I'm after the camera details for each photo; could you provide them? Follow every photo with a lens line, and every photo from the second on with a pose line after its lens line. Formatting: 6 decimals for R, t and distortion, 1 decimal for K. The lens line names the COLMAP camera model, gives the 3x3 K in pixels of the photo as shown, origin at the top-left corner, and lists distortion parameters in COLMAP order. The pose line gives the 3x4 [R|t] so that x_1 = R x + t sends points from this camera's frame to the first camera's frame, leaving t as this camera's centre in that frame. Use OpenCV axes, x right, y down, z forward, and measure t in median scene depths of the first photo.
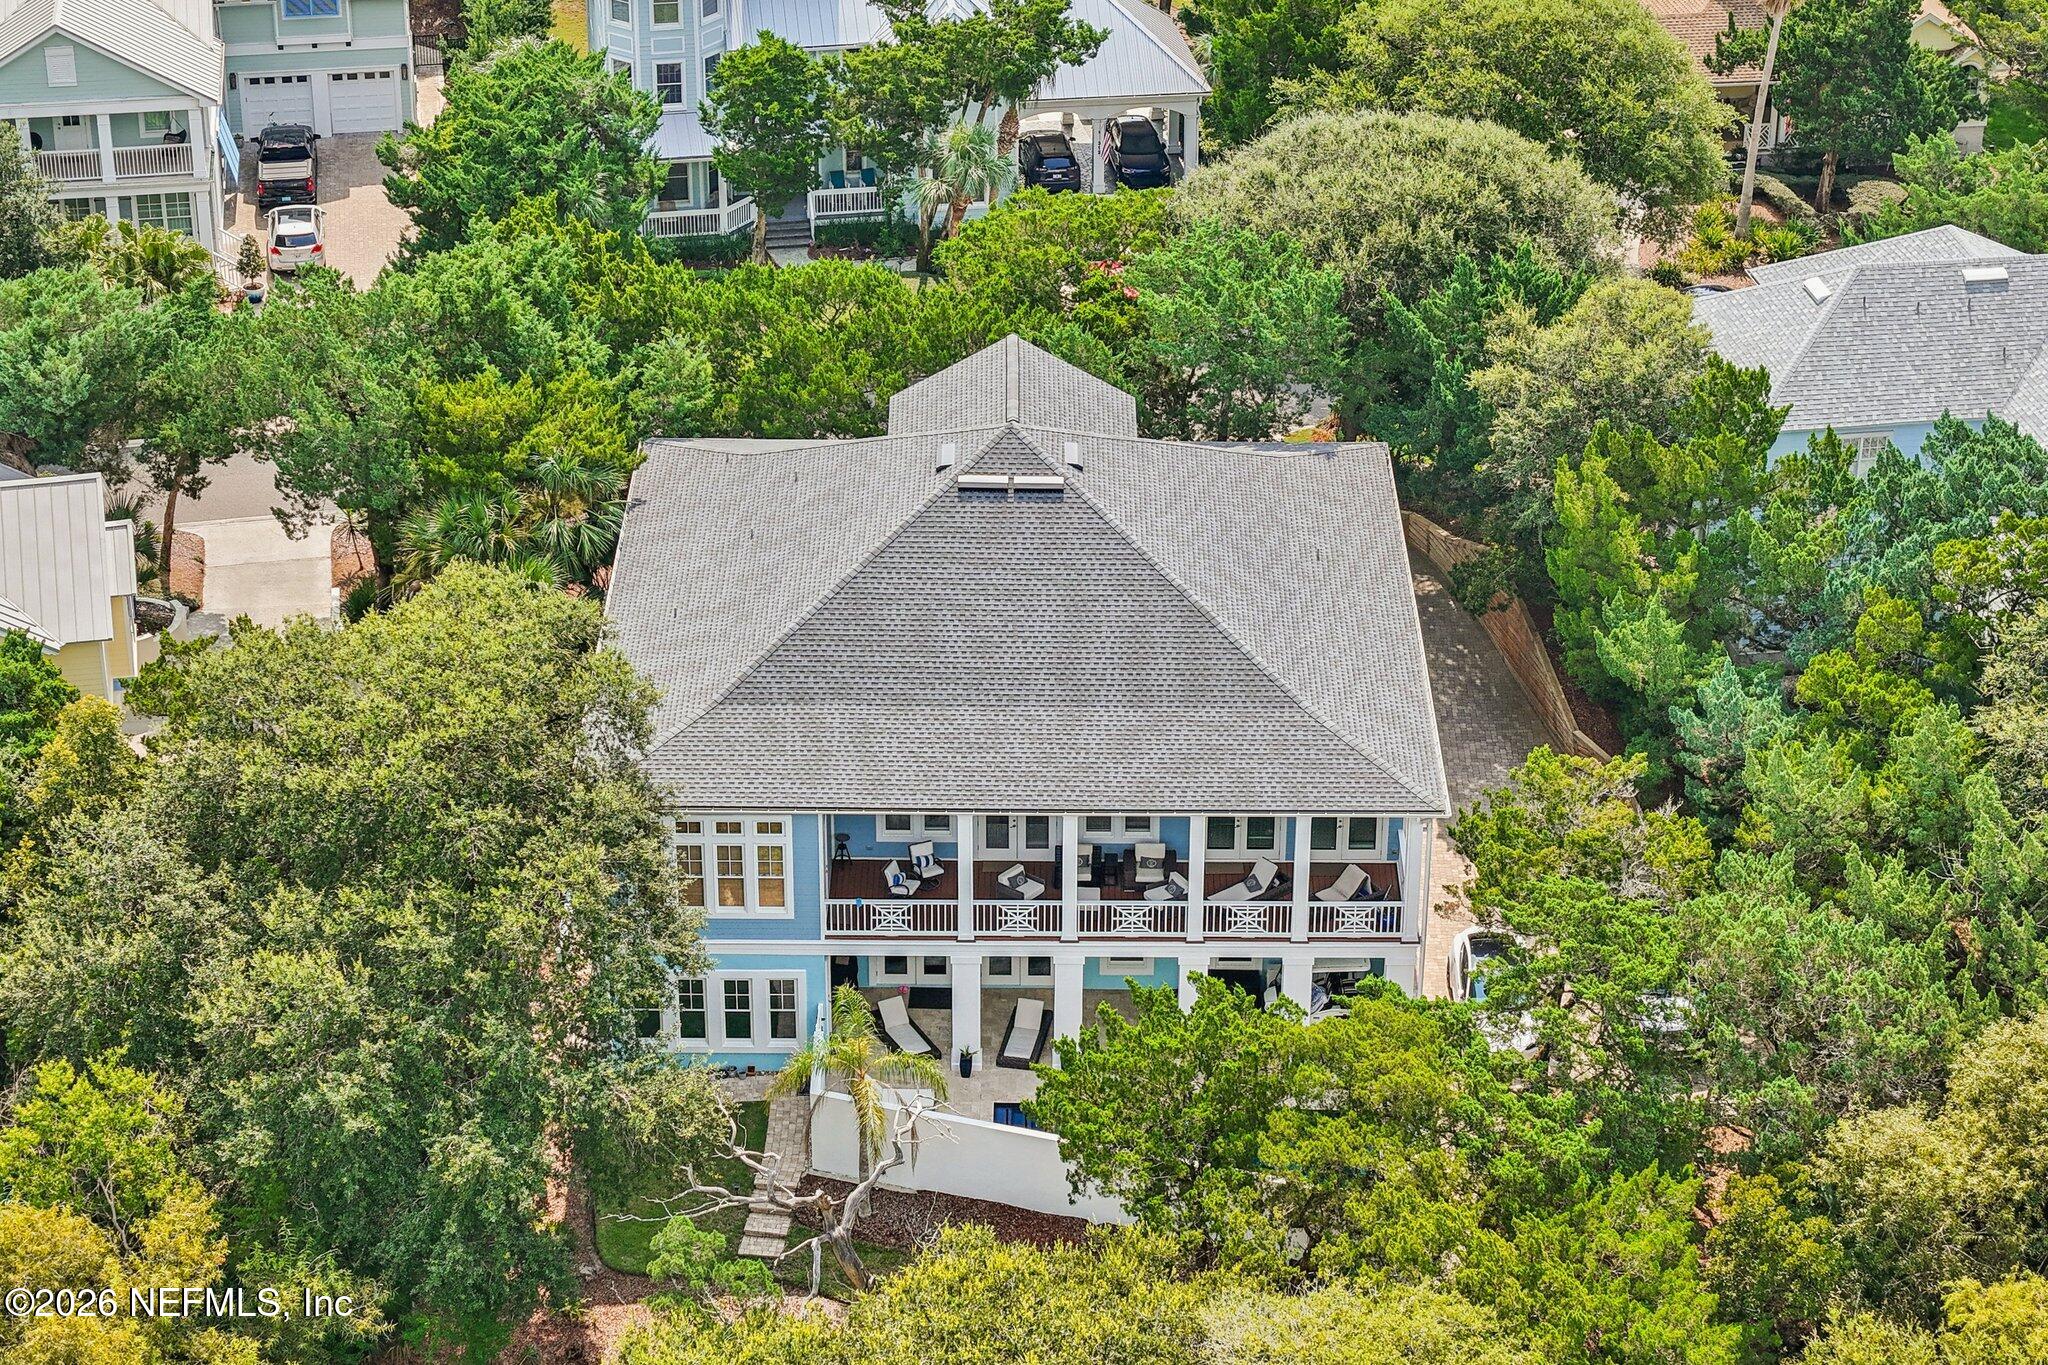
lens RADIAL K [[4188.6, 0, 1011.2], [0, 4188.6, 683.8], [0, 0, 1]] dist [-0.135237, 0.000000]
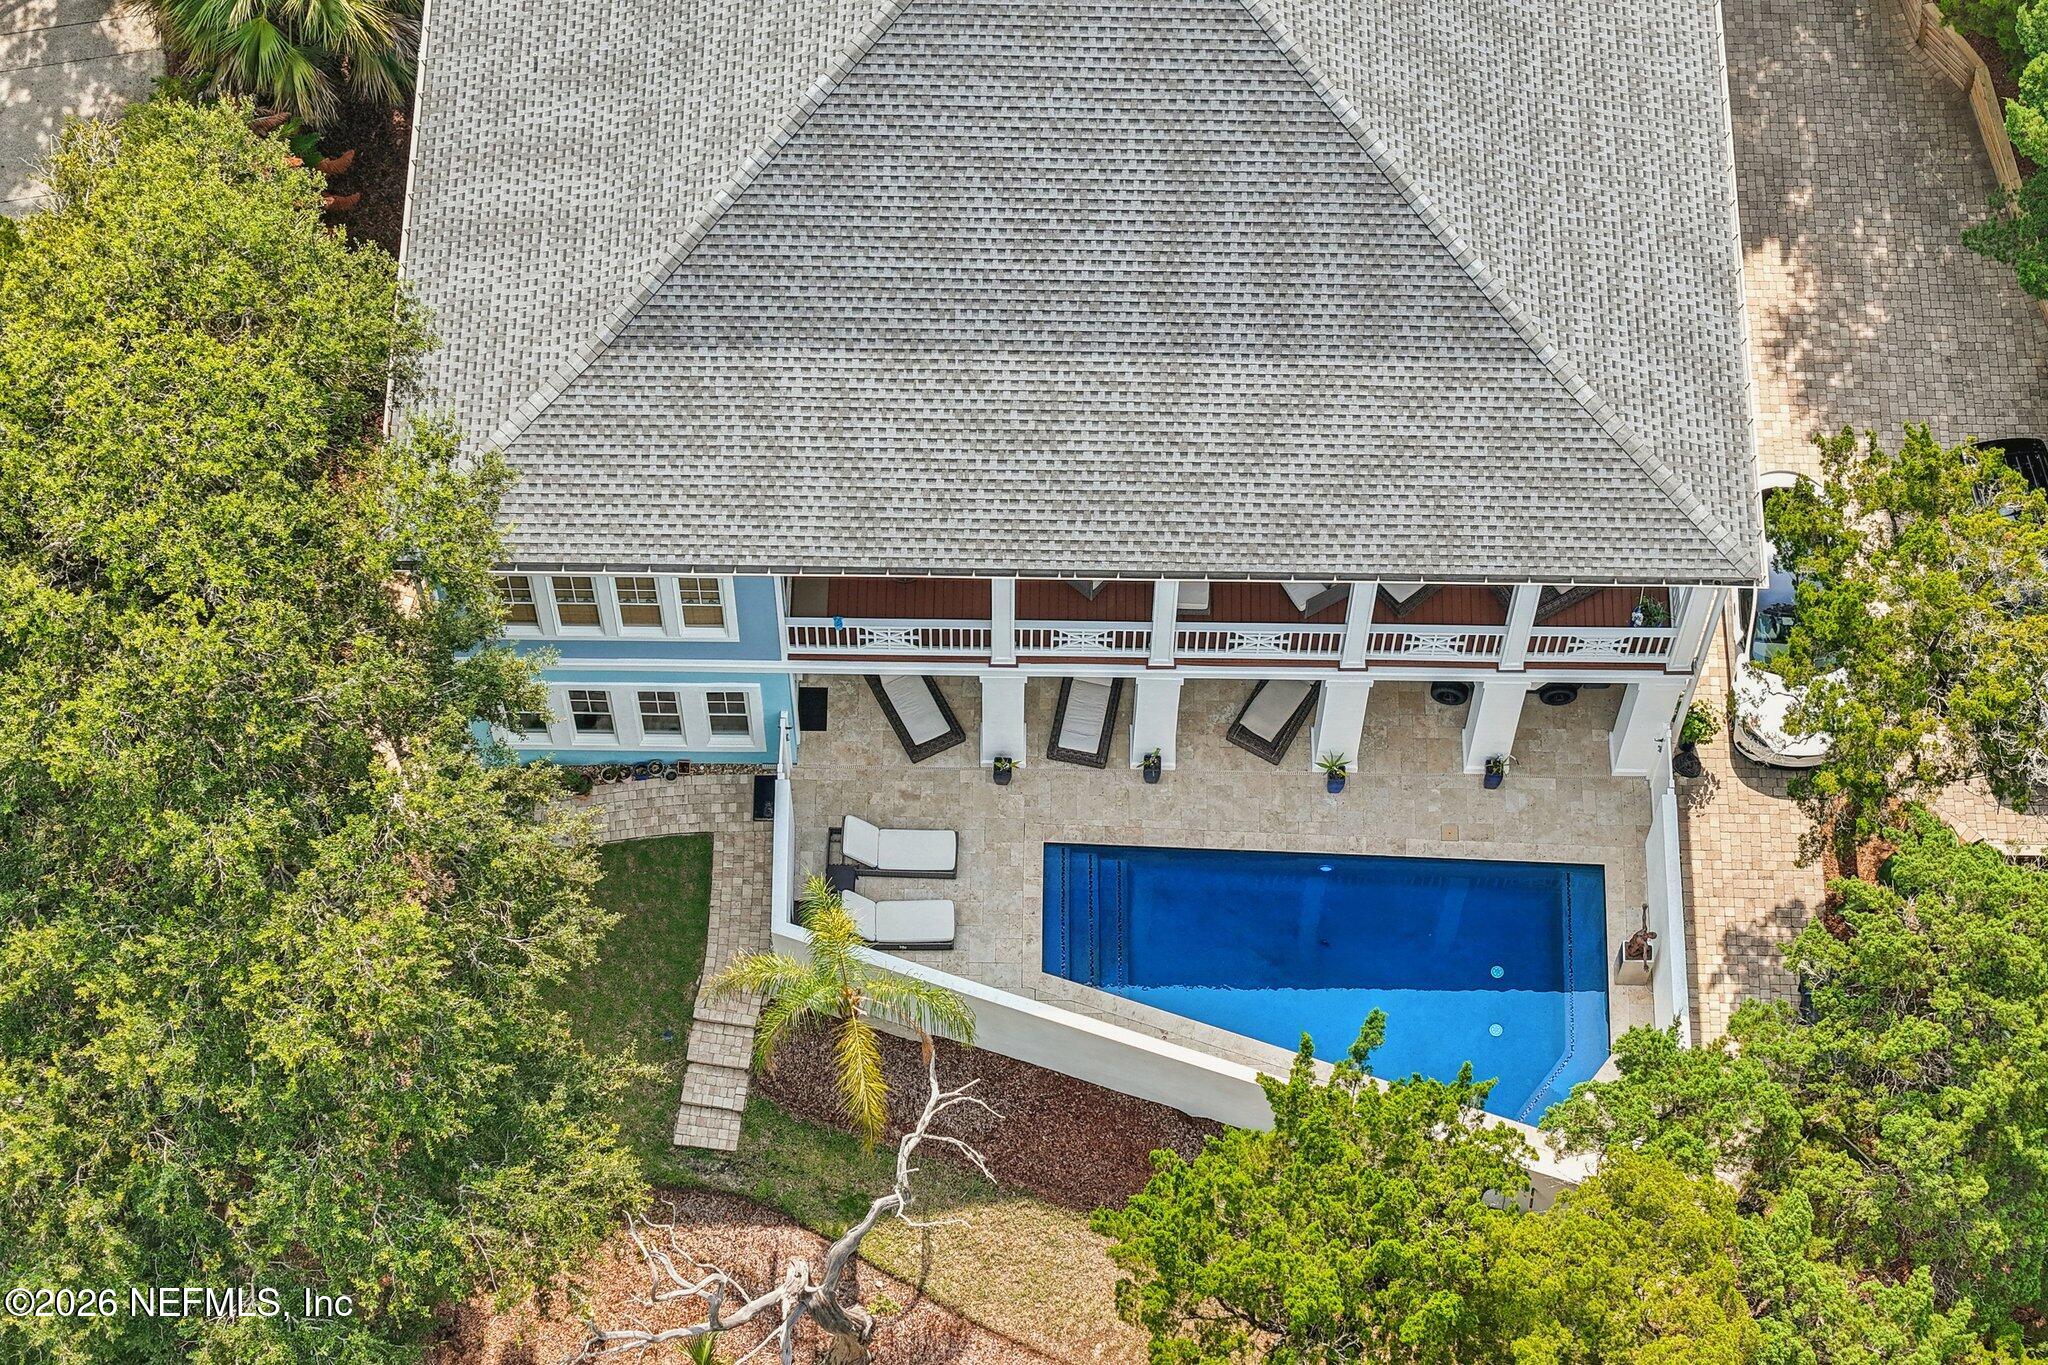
lens RADIAL K [[4188.6, 0, 1027.9], [0, 4188.6, 679.7], [0, 0, 1]] dist [-0.135237, 0.000000]
pose [[0.999983, 0.005519, 0.001850, -0.008066], [-0.005585, 0.820210, 0.572036, -0.306829], [0.001639, -0.572037, 0.820226, 0.454831]]
